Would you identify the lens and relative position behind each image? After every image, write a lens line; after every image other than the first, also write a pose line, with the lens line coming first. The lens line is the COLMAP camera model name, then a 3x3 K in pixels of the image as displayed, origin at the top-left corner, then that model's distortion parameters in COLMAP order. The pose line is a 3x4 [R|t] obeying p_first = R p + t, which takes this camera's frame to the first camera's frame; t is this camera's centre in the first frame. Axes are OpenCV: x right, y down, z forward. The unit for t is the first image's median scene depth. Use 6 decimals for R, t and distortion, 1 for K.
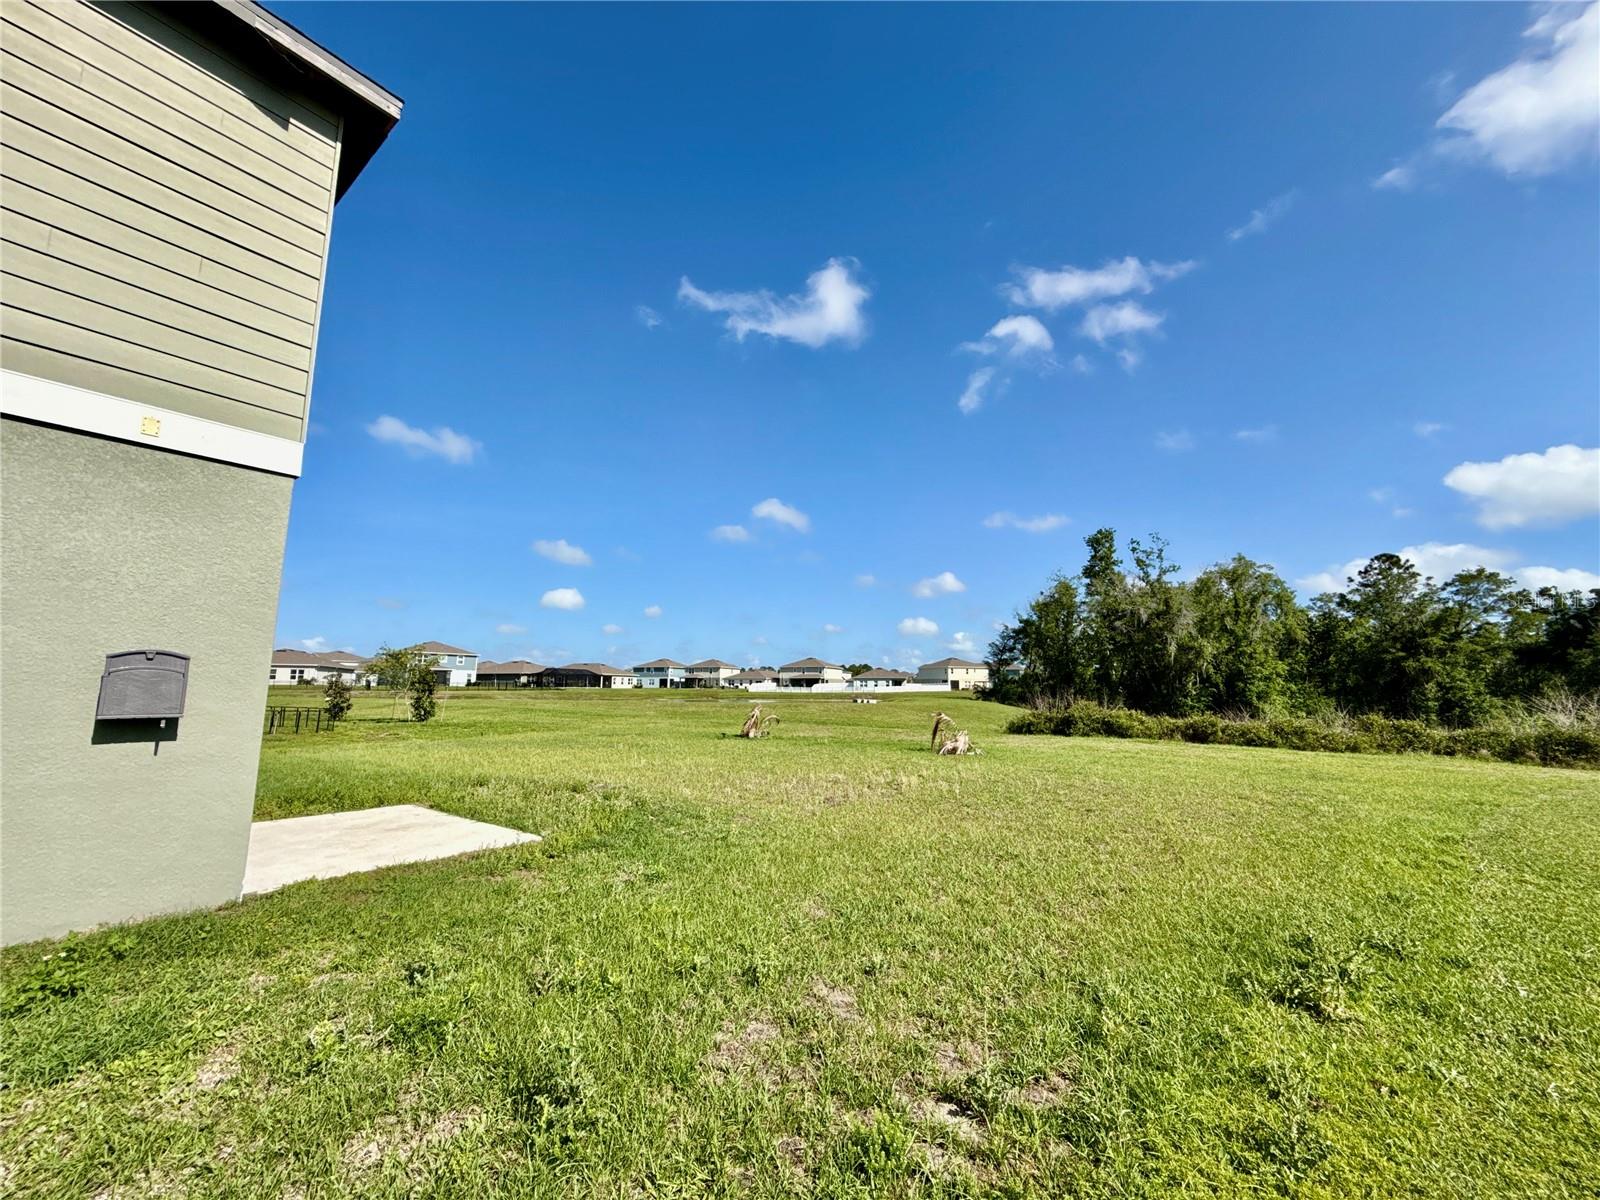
lens RADIAL K [[641.9, 0, 800.0], [0, 641.9, 600.0], [0, 0, 1]] dist [0.000371, -0.000394]
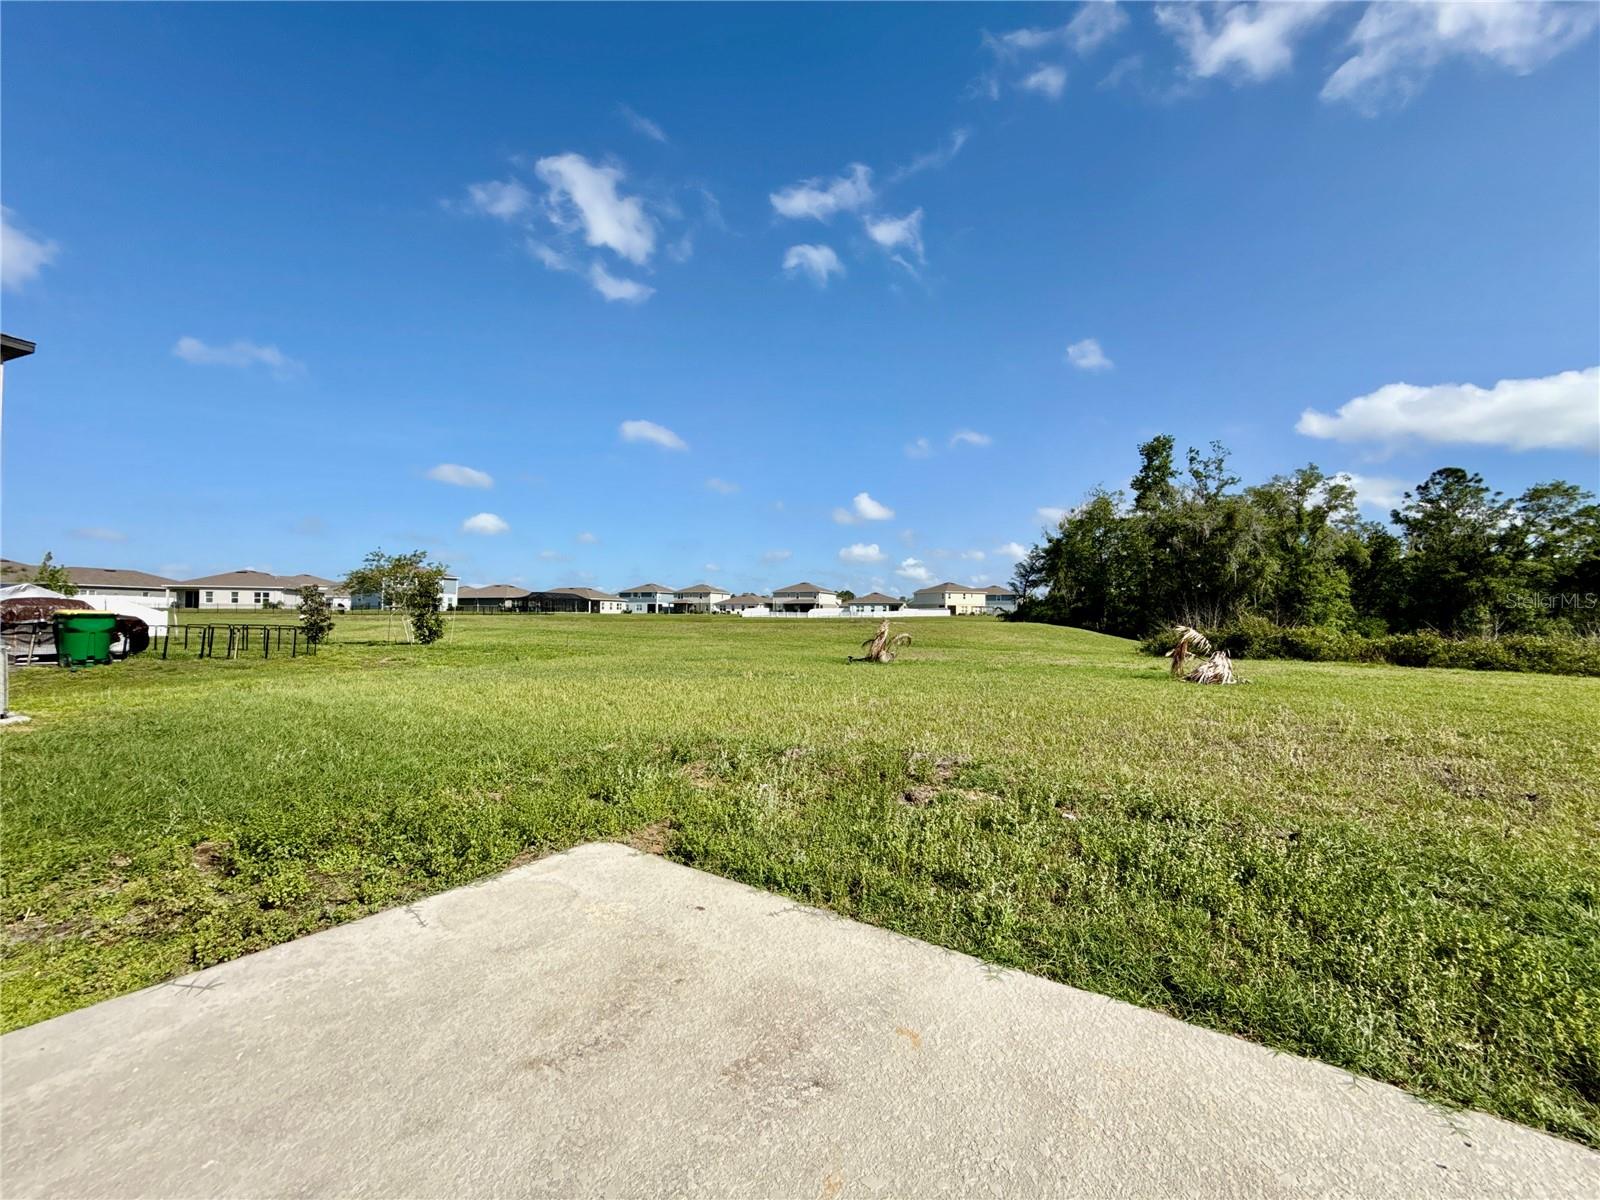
lens RADIAL K [[641.9, 0, 800.0], [0, 641.9, 600.0], [0, 0, 1]] dist [0.000371, -0.000394]
pose [[0.999347, 0.000189, 0.036137, -0.064631], [-0.004255, 0.993648, 0.112453, 0.018172], [-0.035887, -0.112533, 0.993000, 0.082746]]
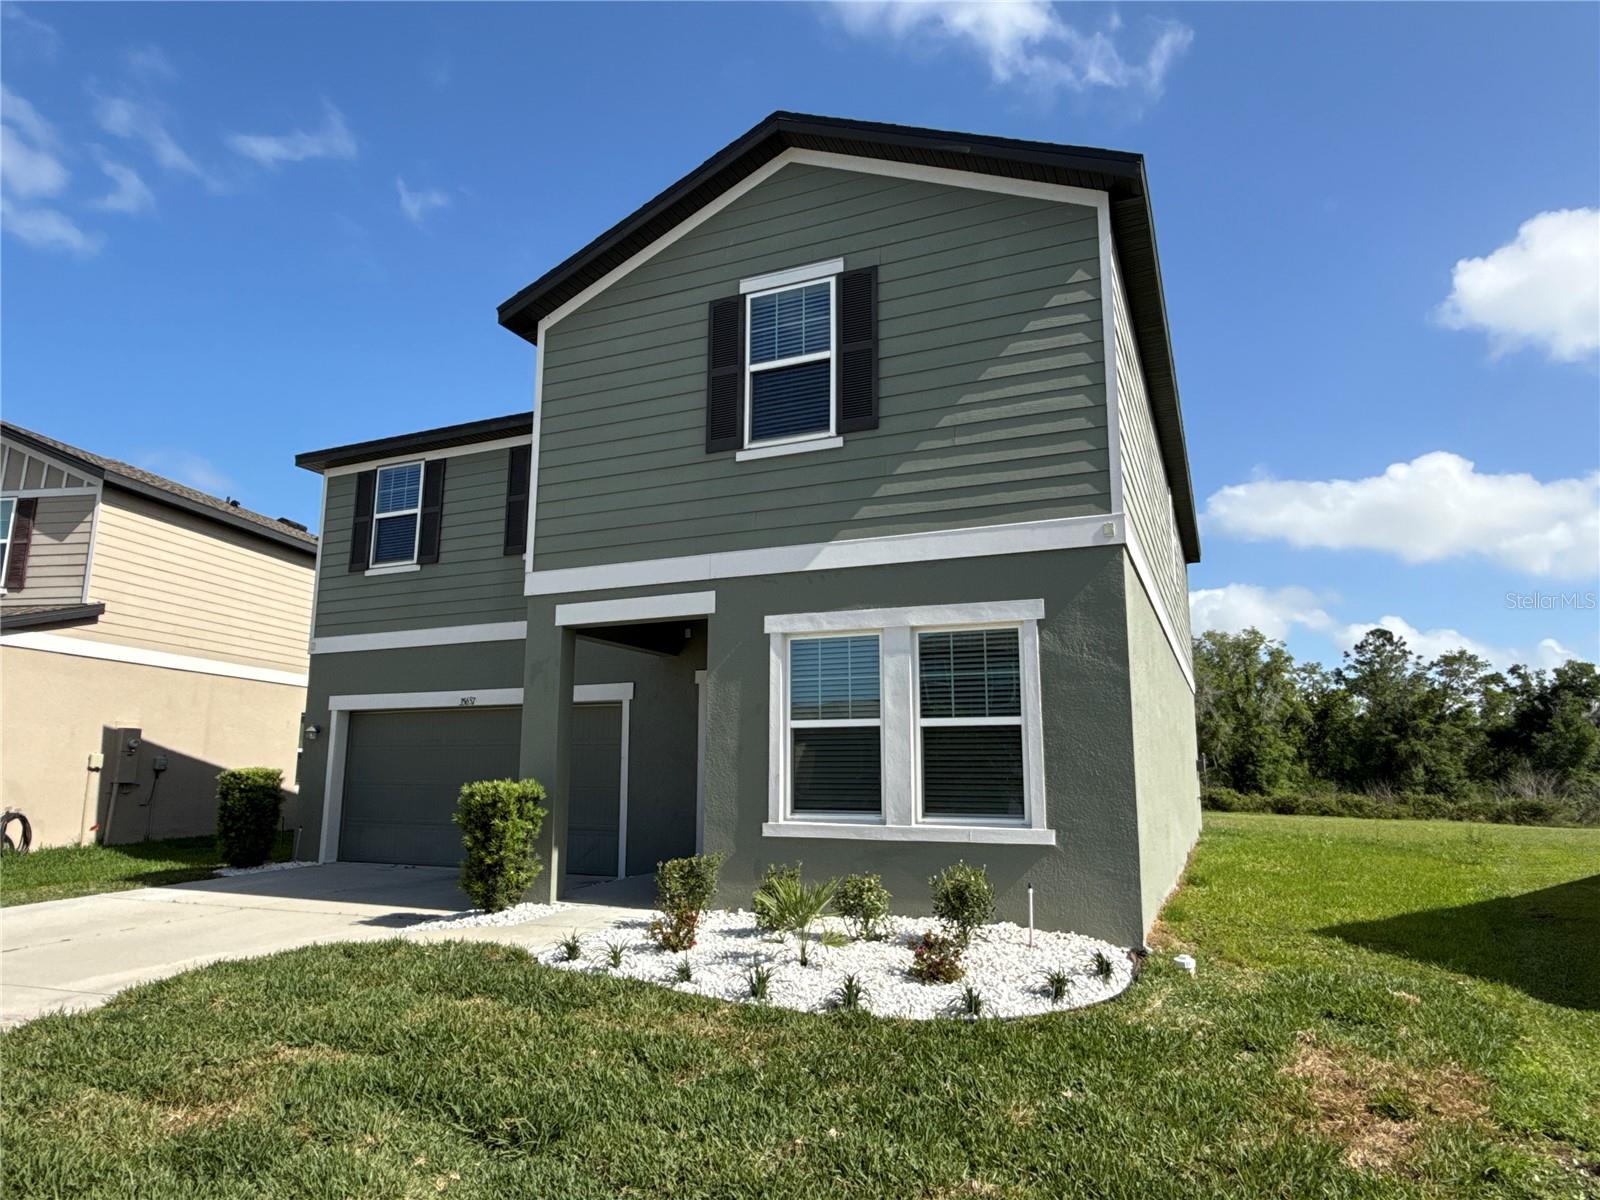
lens RADIAL K [[991.2, 0, 800.0], [0, 991.2, 600.0], [0, 0, 1]] dist [-0.001729, 0.001506]
pose [[0.971308, 0.042892, 0.233925, -0.256173], [-0.034479, 0.998607, -0.039940, -0.026793], [-0.235312, 0.030728, 0.971434, -0.215939]]
